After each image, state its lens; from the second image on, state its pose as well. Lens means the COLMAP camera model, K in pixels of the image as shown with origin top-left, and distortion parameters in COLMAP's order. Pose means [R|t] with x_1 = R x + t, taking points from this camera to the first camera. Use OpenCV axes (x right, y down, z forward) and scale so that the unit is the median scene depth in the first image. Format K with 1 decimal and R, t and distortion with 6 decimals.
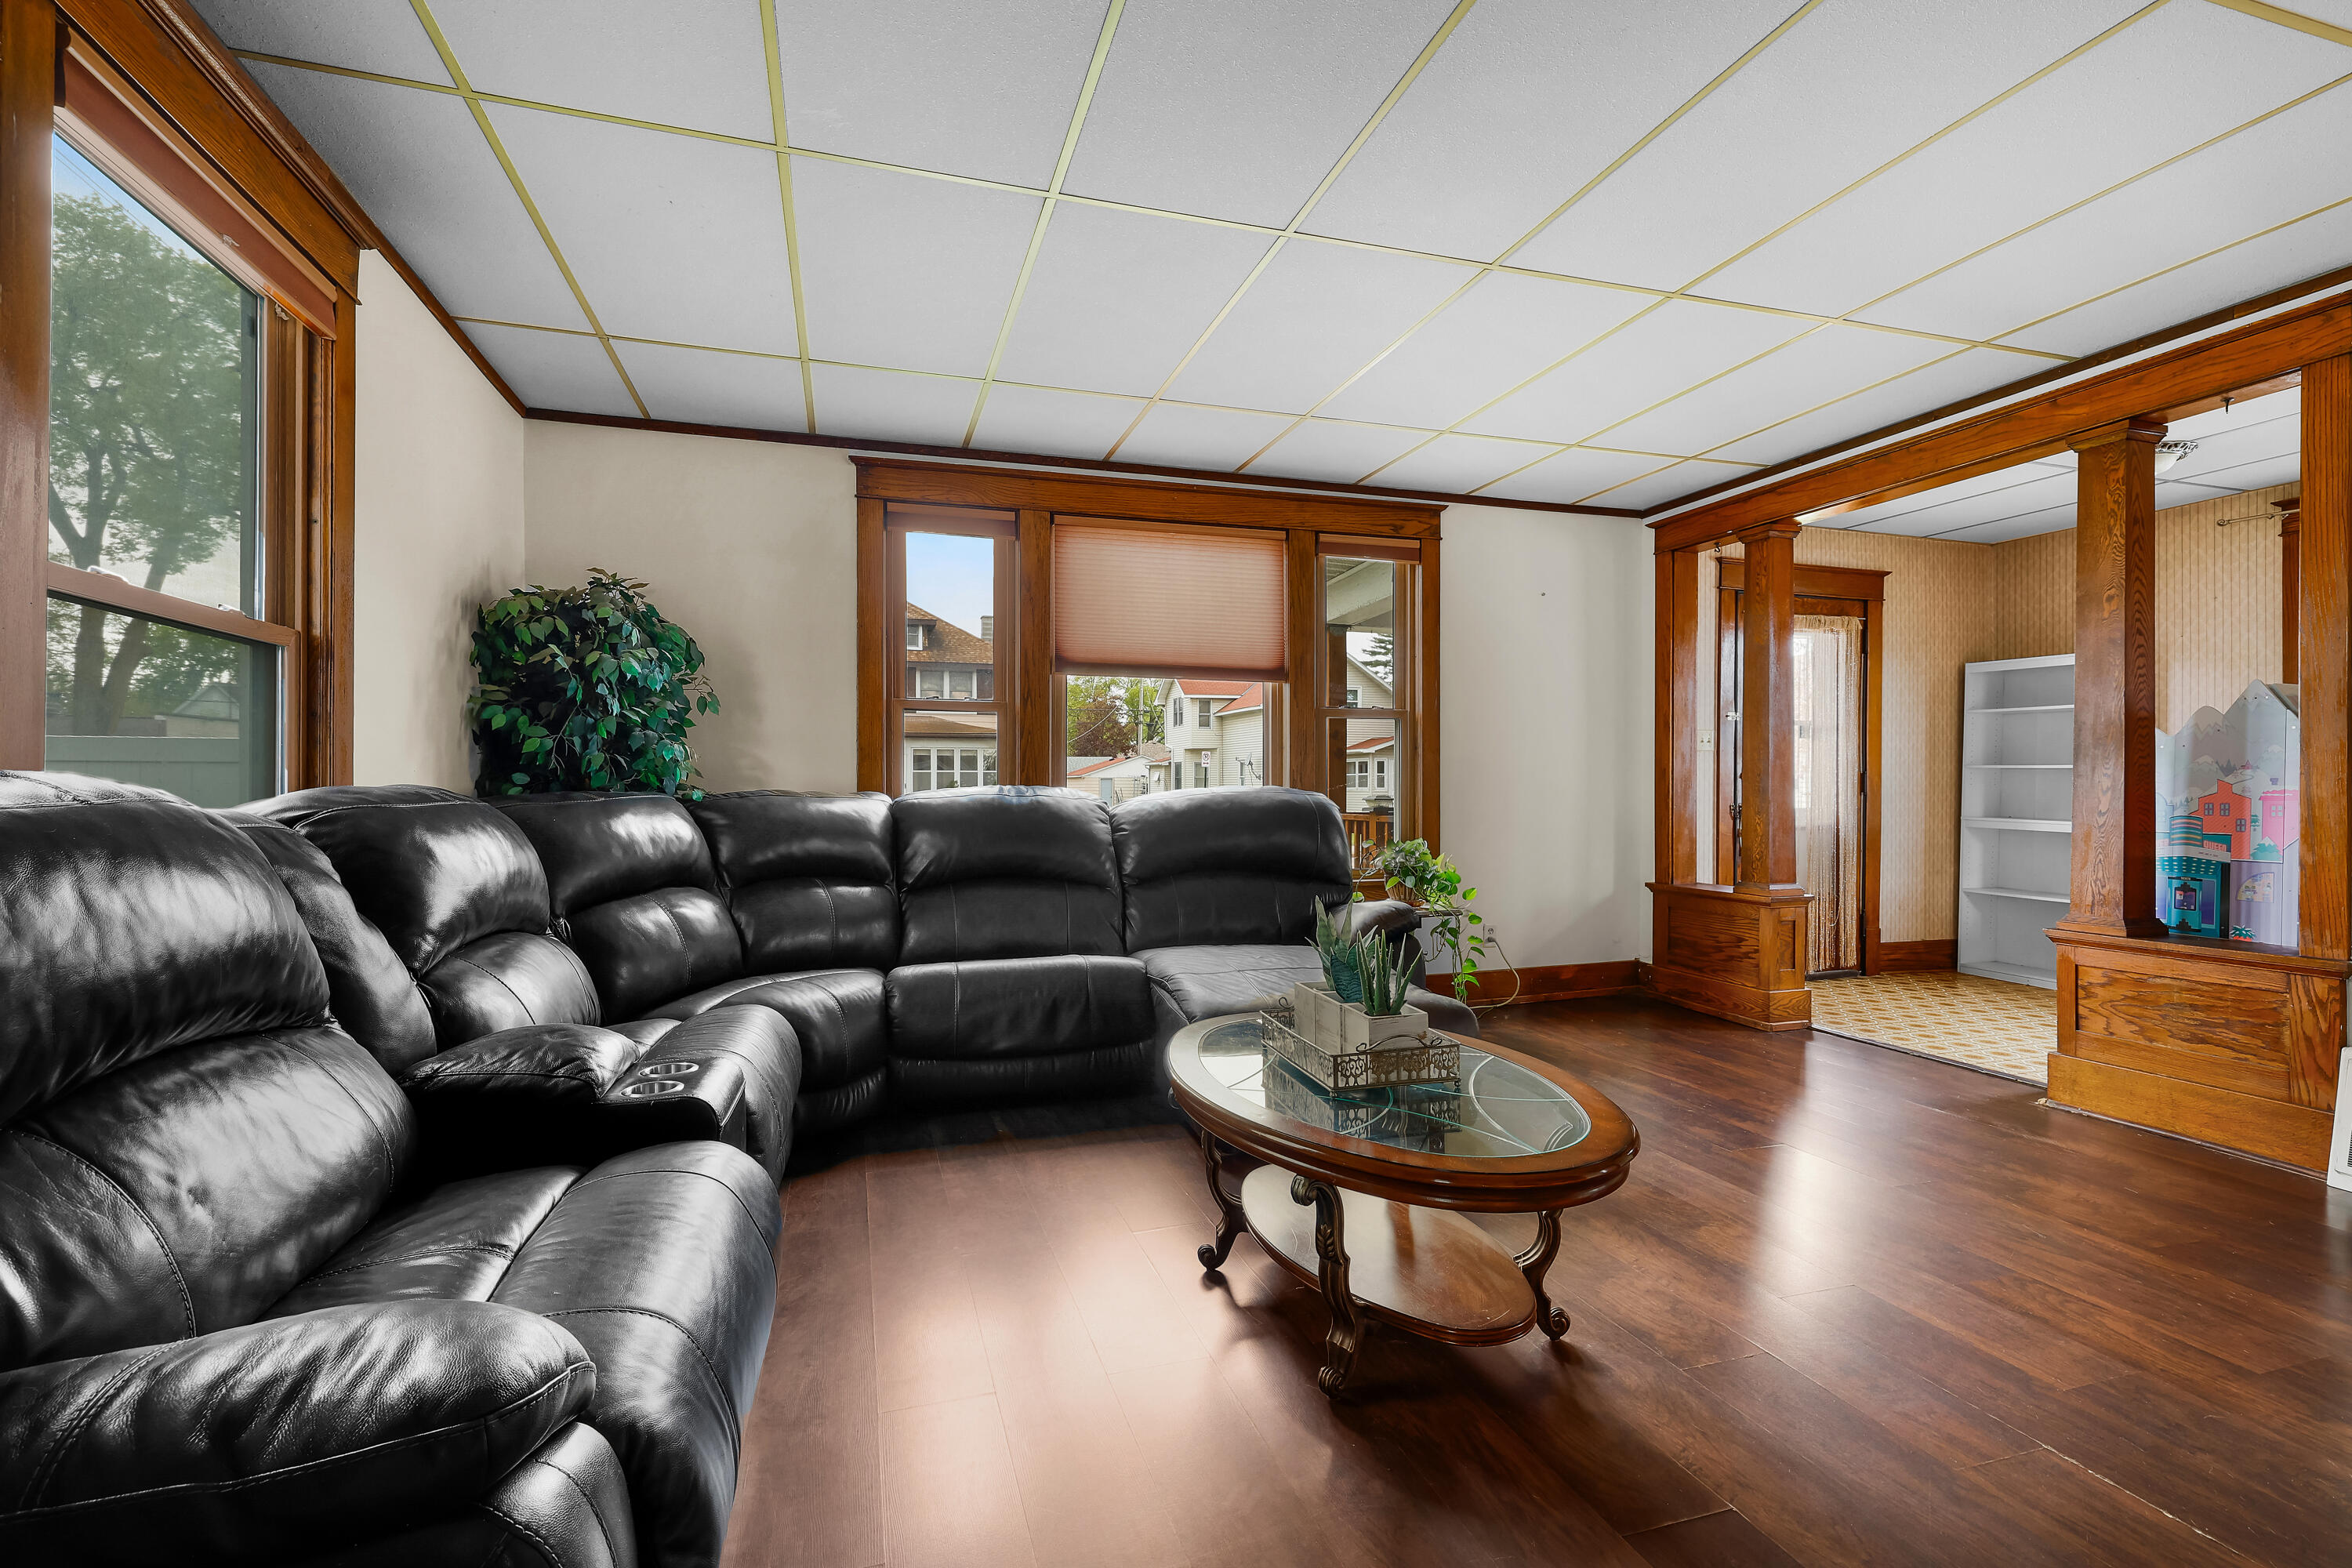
lens RADIAL K [[1046.9, 0, 1176.0], [0, 1046.9, 784.0], [0, 0, 1]] dist [-0.001133, 0.000059]
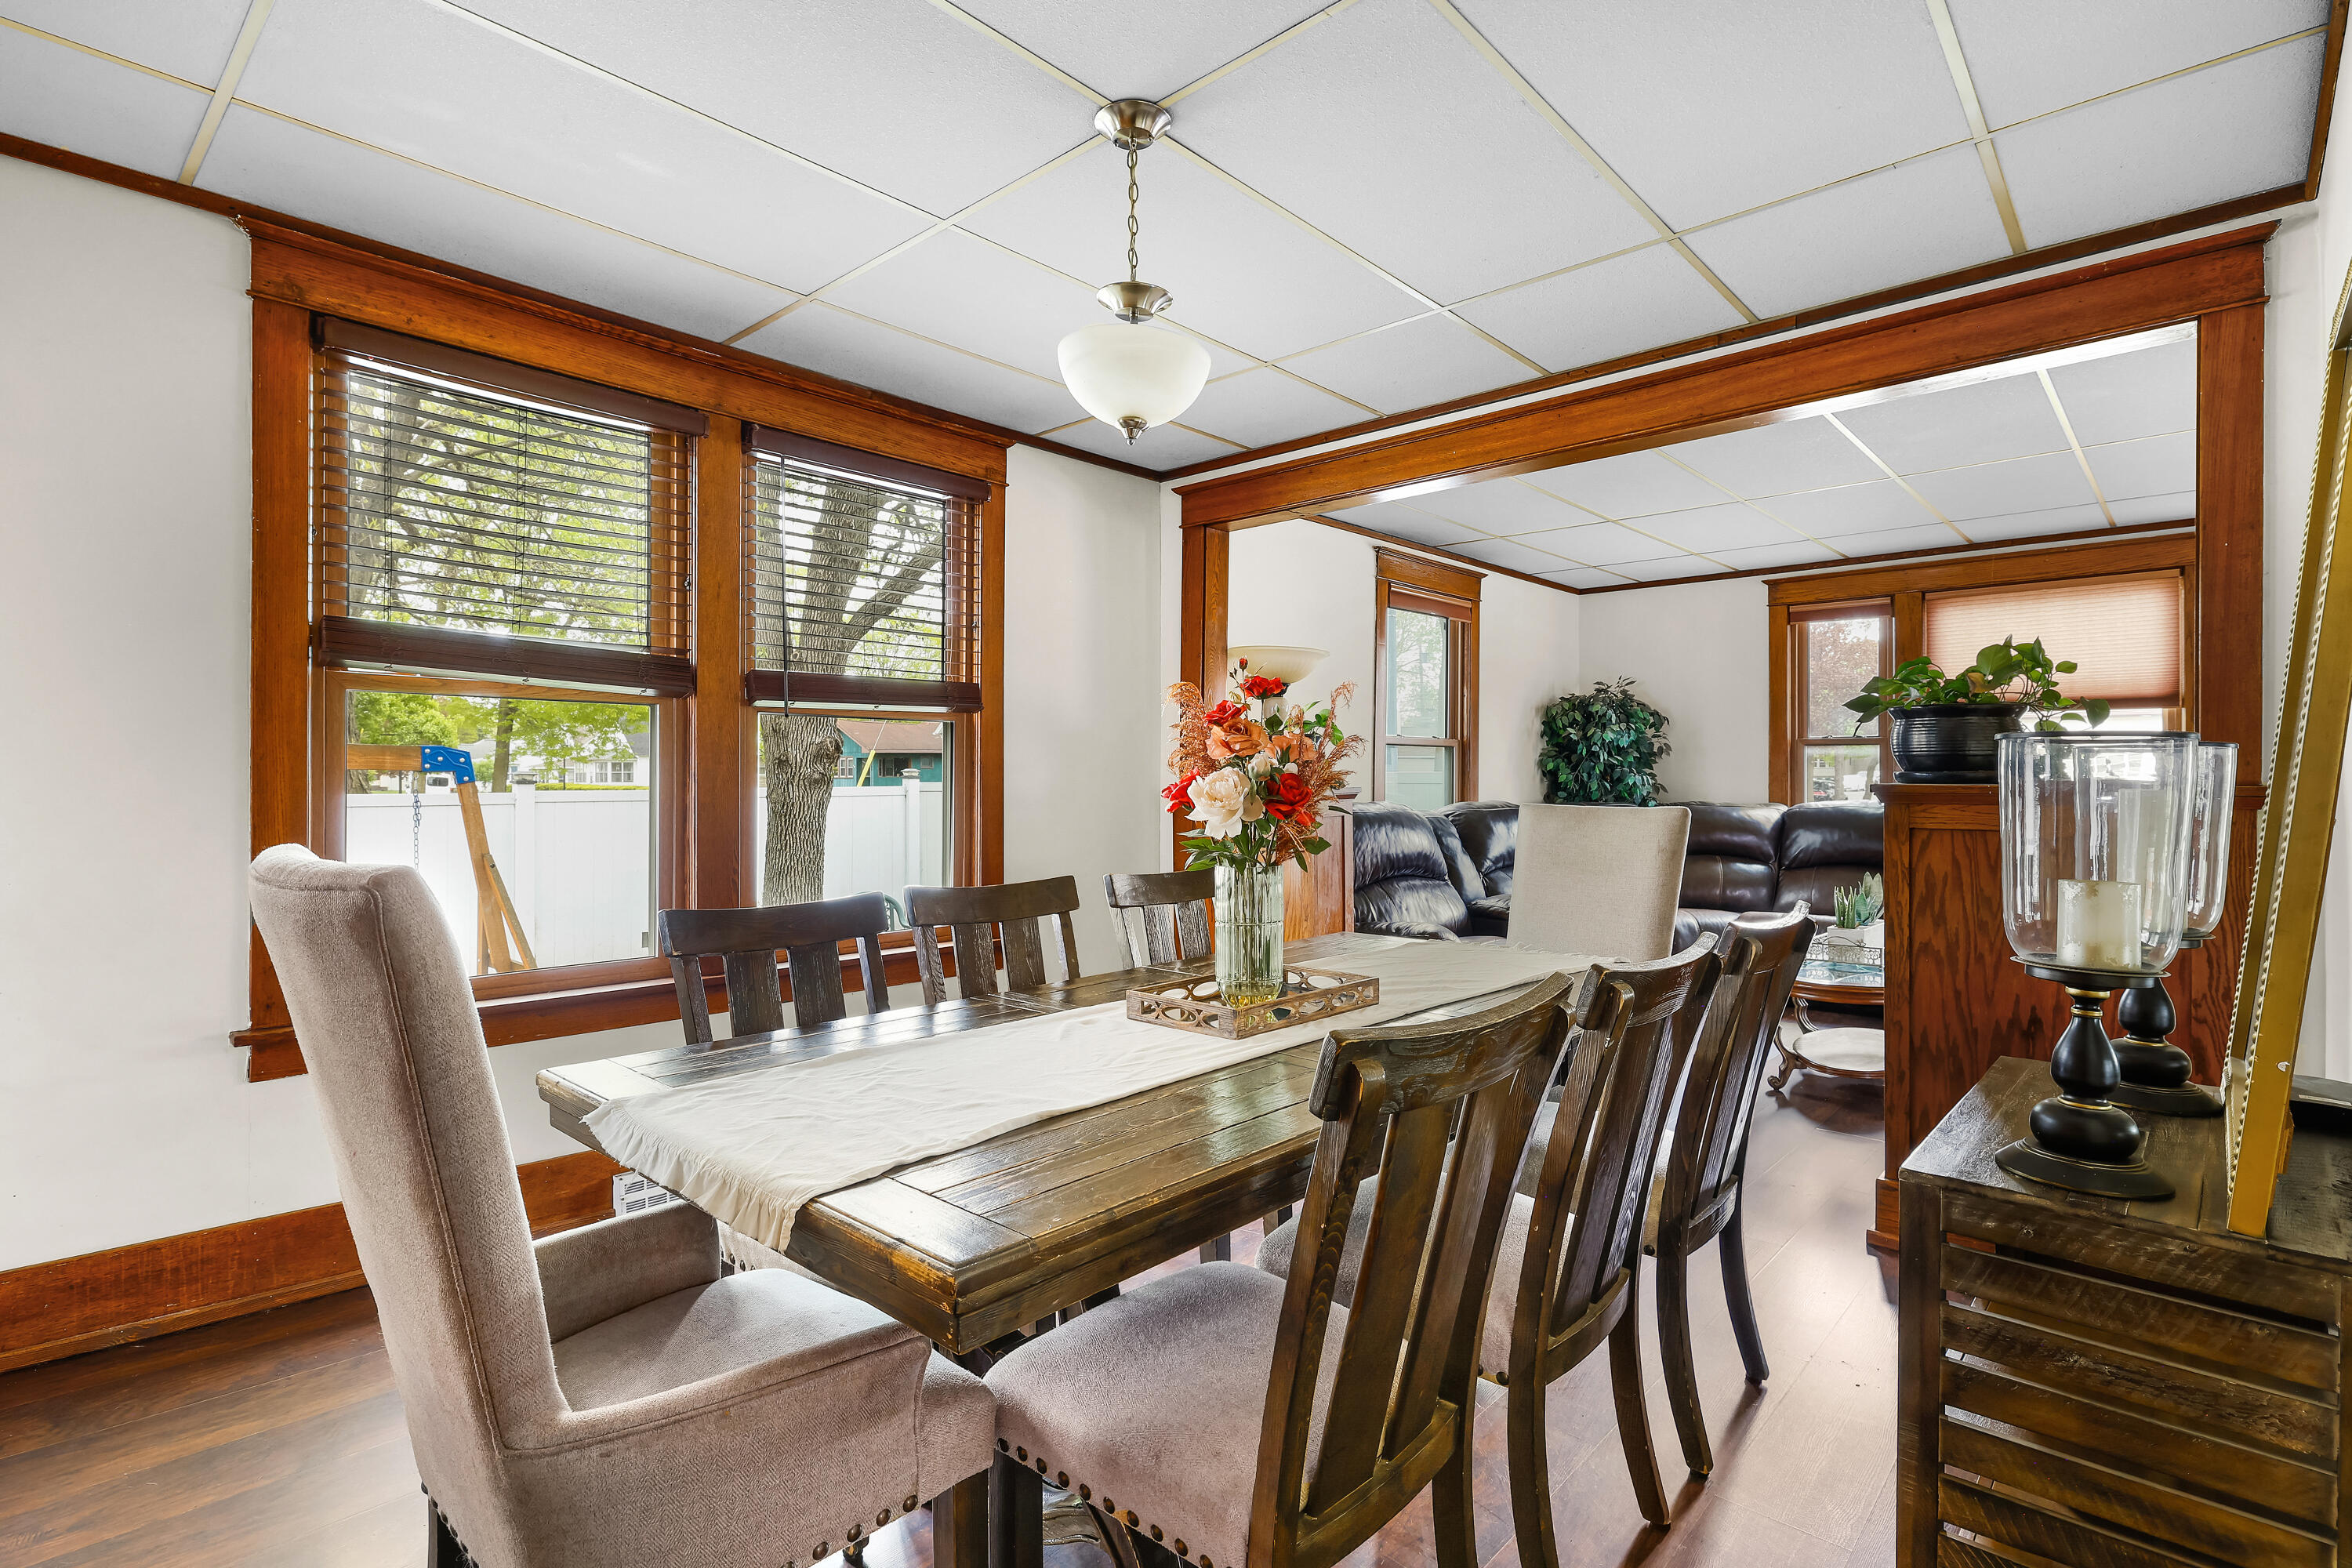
lens RADIAL K [[1122.8, 0, 1176.0], [0, 1122.8, 784.0], [0, 0, 1]] dist [0.000789, 0.000090]
pose [[0.492225, 0.005853, -0.870448, 0.739062], [0.004893, 0.999943, 0.009490, -0.042103], [0.870454, -0.008930, 0.492168, -0.582025]]
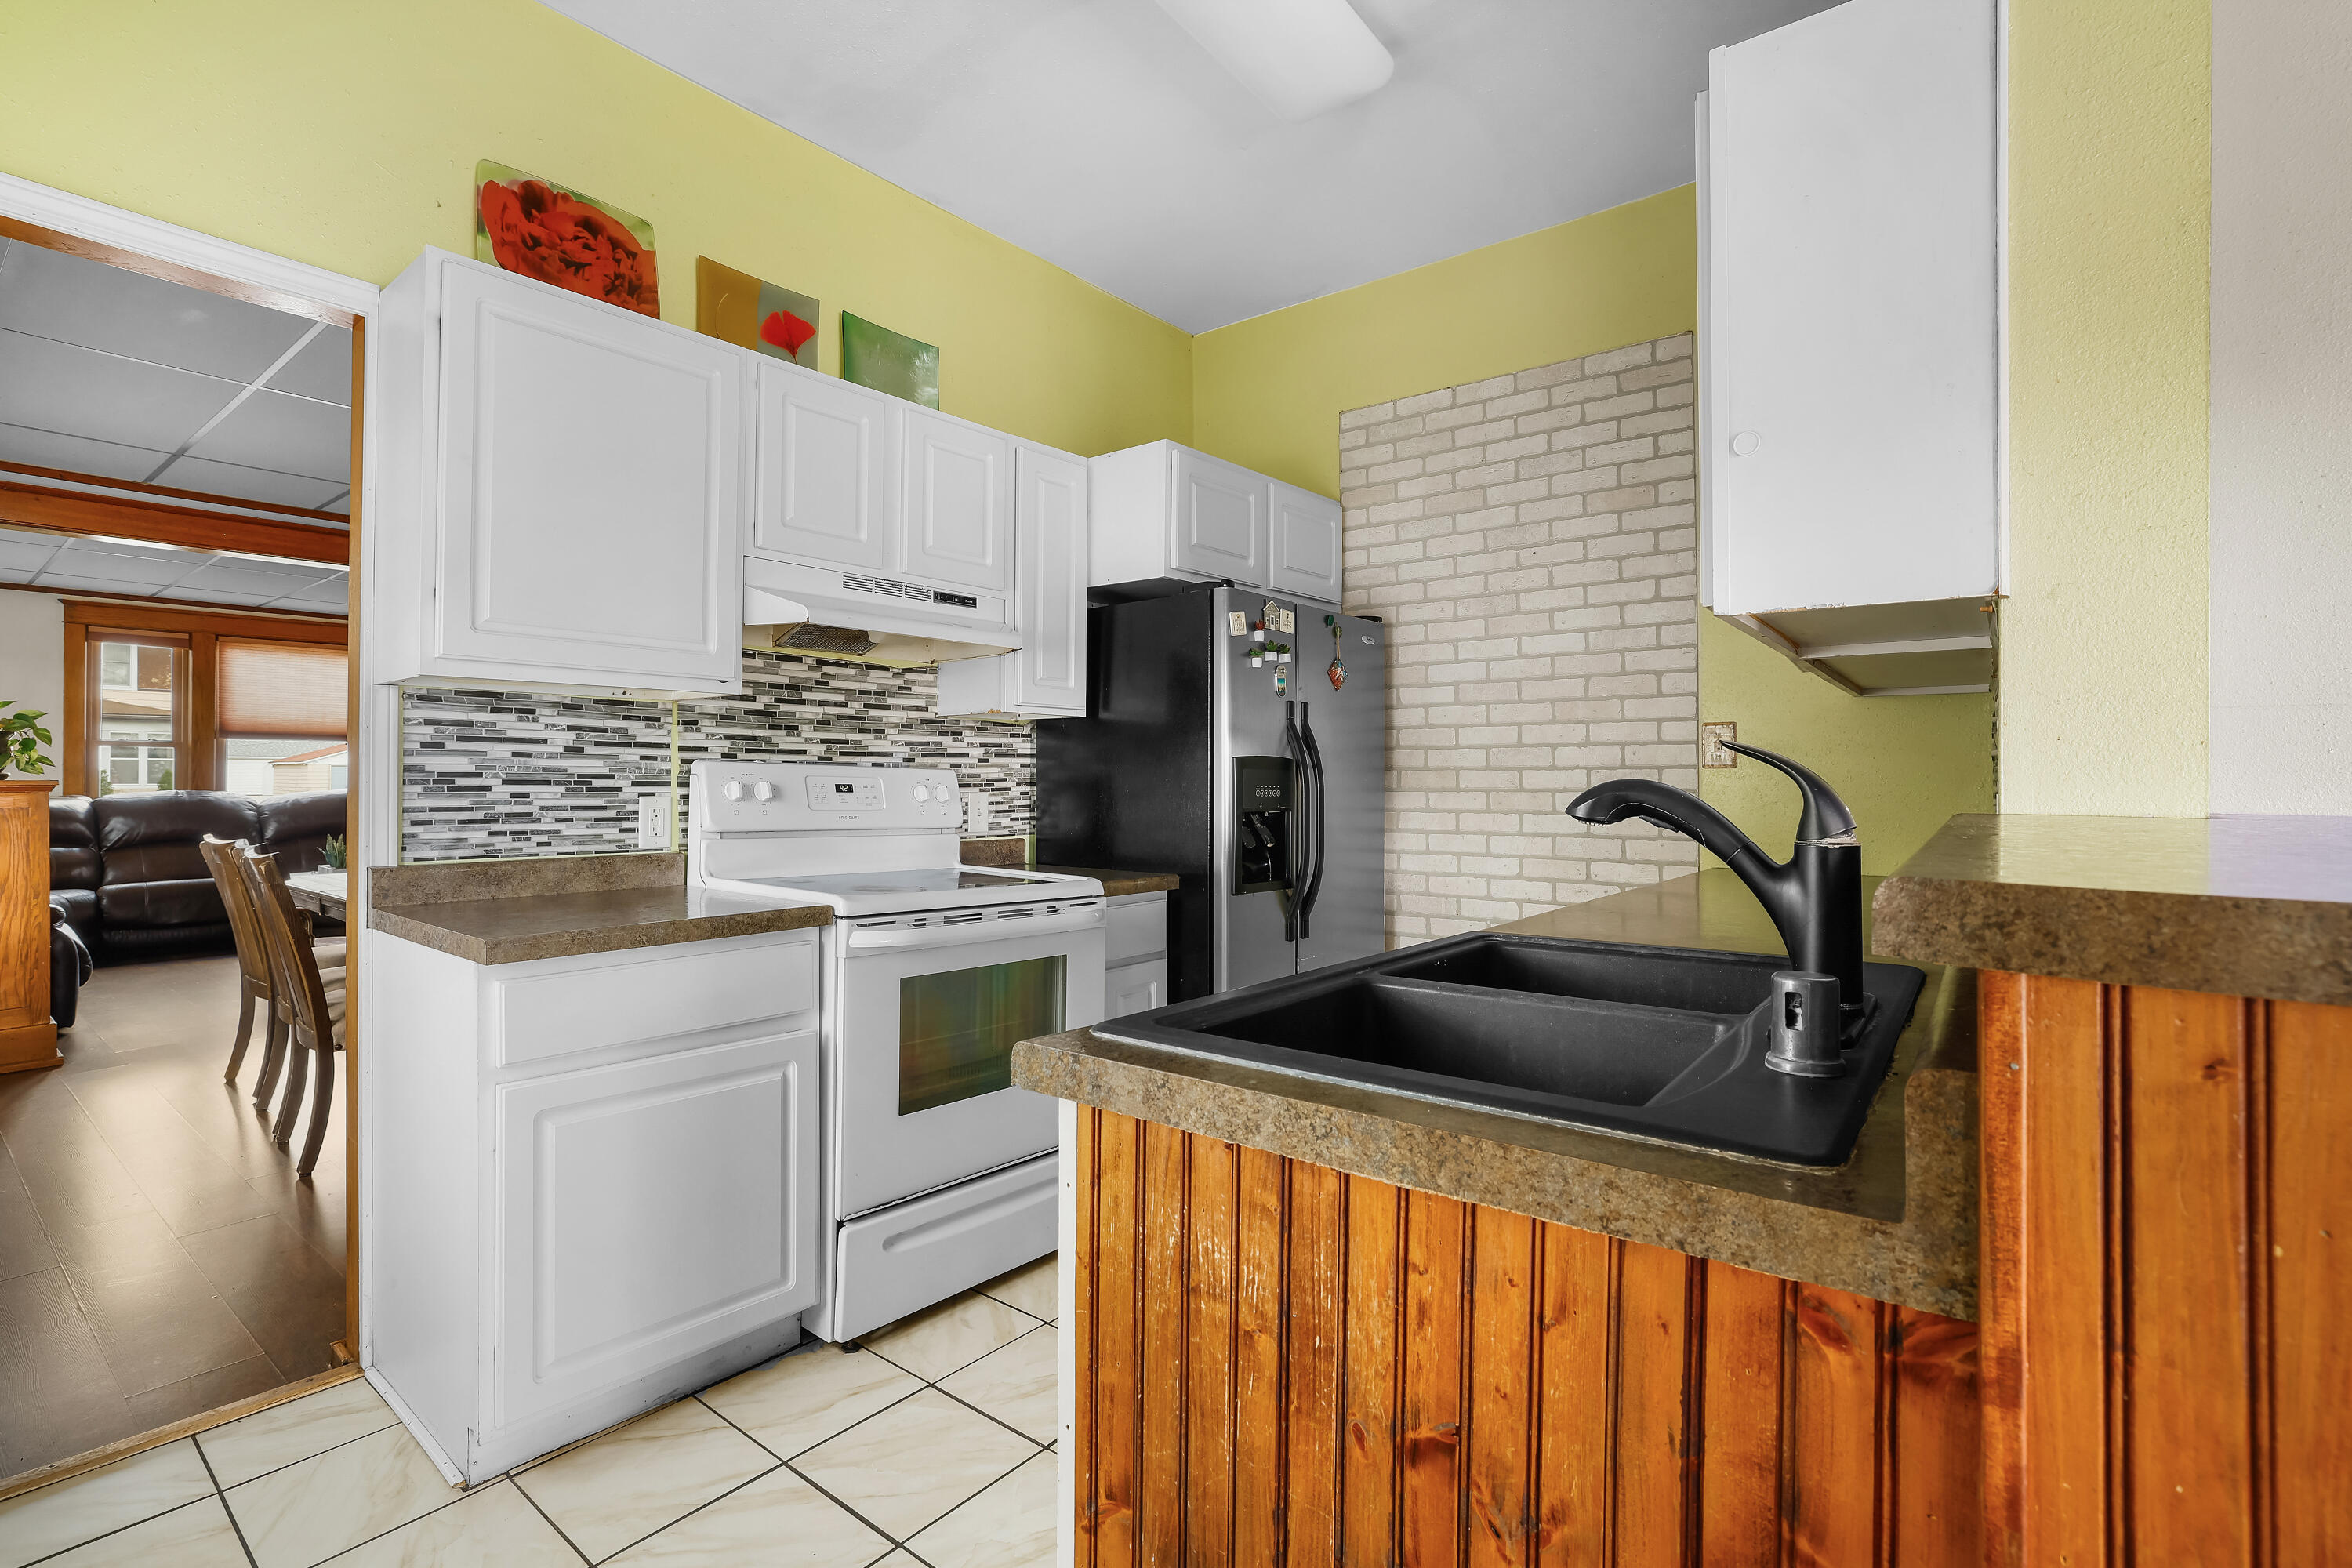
lens RADIAL K [[1071.0, 0, 1176.0], [0, 1071.0, 784.0], [0, 0, 1]] dist [-0.003146, -0.000503]
pose [[0.835328, 0.000772, 0.549752, 0.269060], [-0.000867, 1.000000, -0.000087, -0.011033], [-0.549752, -0.000404, 0.835328, -1.542555]]
